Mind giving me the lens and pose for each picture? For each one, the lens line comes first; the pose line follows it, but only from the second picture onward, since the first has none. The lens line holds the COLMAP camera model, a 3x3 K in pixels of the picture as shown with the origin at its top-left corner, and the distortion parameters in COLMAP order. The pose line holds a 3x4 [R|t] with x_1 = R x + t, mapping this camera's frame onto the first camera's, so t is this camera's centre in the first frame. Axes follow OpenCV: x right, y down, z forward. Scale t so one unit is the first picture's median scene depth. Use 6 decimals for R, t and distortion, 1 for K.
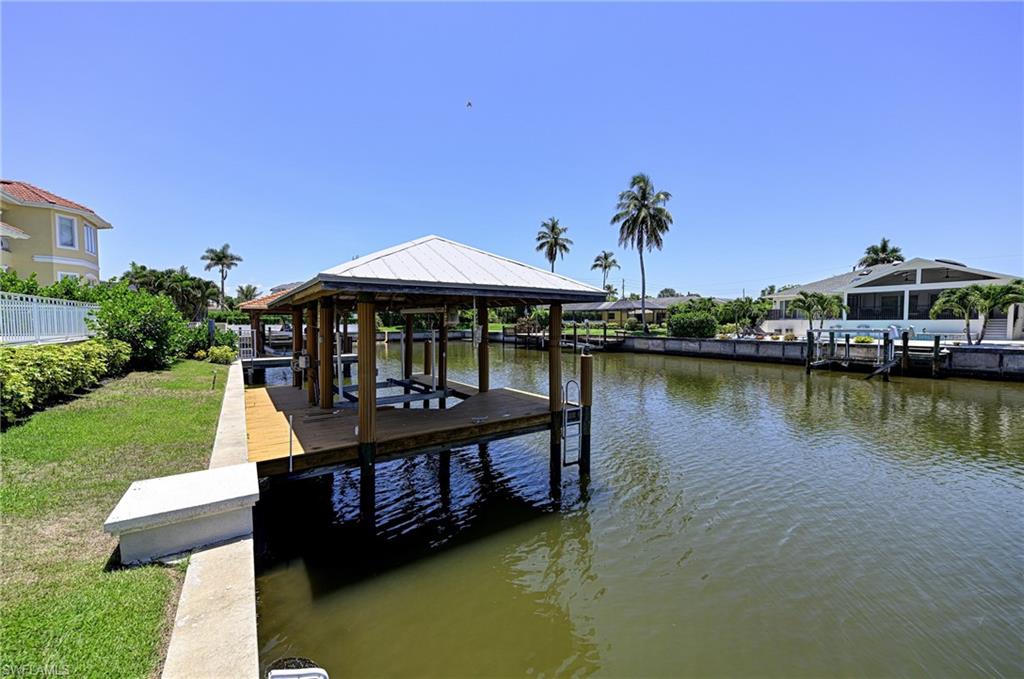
lens RADIAL K [[404.4, 0, 513.5], [0, 404.4, 336.0], [0, 0, 1]] dist [0.019709, 0.000001]
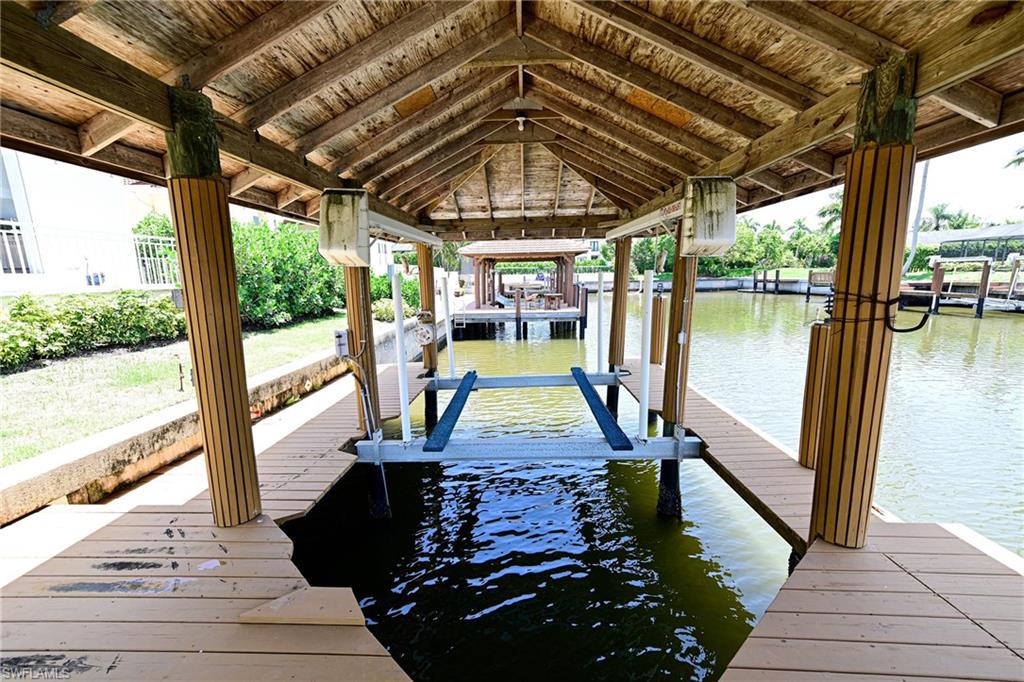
lens RADIAL K [[402.4, 0, 511.5], [0, 402.4, 335.9], [0, 0, 1]] dist [0.017548, -0.000083]
pose [[0.804664, 0.077414, -0.588662, -0.018638], [-0.003414, 0.992050, 0.125795, -0.000211], [0.593721, -0.099213, 0.798531, 0.141184]]
